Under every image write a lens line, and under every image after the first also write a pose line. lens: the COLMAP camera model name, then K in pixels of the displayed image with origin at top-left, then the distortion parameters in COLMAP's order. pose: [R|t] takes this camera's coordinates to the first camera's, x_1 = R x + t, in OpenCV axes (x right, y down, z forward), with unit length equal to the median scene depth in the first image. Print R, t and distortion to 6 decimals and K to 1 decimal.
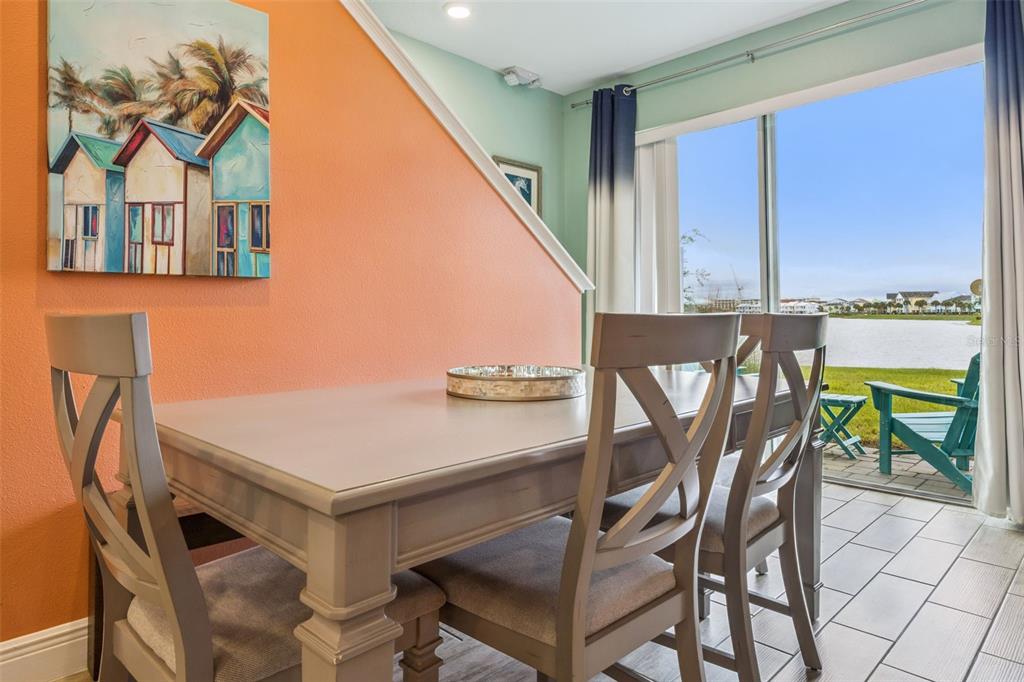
lens RADIAL K [[616.7, 0, 506.0], [0, 616.7, 299.0], [0, 0, 1]] dist [0.007739, 0.003743]
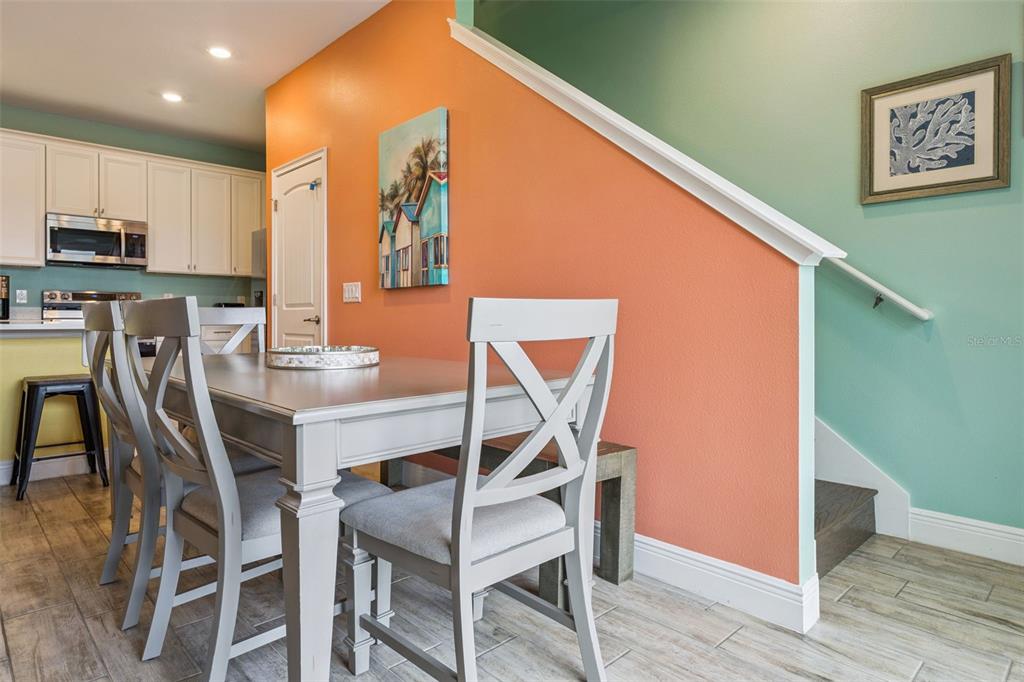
lens RADIAL K [[590.2, 0, 507.0], [0, 590.2, 315.7], [0, 0, 1]] dist [-0.000651, -0.000258]
pose [[-0.017220, 0.009537, -0.999806, 1.159897], [0.034773, 0.999355, 0.008934, 0.038530], [0.999247, -0.034613, -0.017540, 1.309886]]
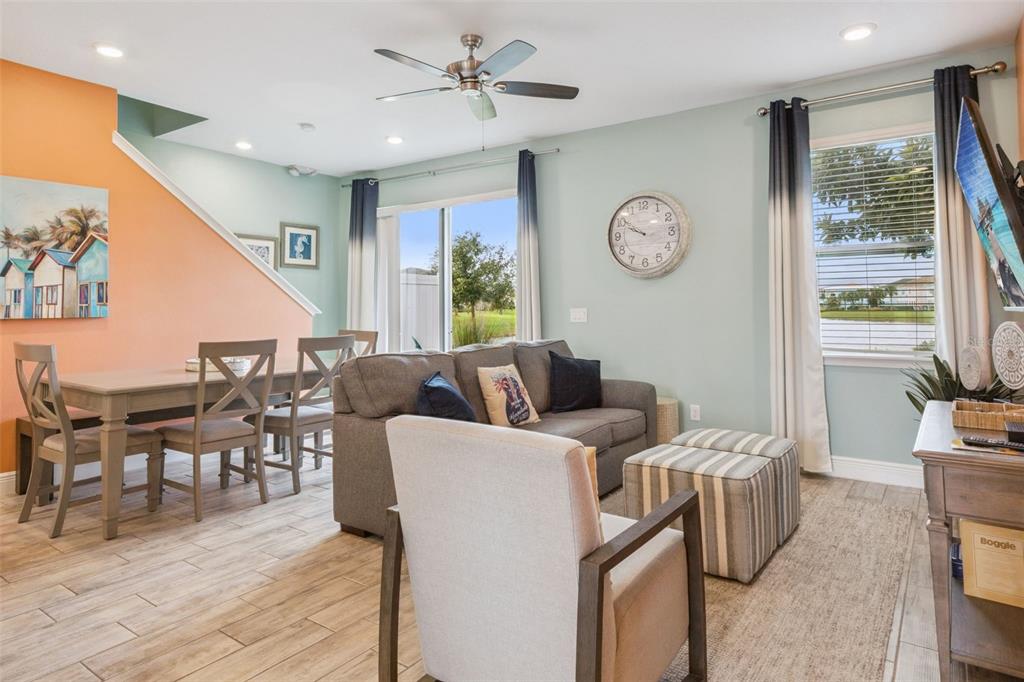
lens RADIAL K [[616.7, 0, 509.8], [0, 616.7, 292.0], [0, 0, 1]] dist [0.007739, 0.003743]
pose [[0.987237, 0.005775, 0.159151, 0.690671], [-0.005881, 0.999983, 0.000199, -0.141116], [-0.159148, -0.001133, 0.987254, -1.413460]]
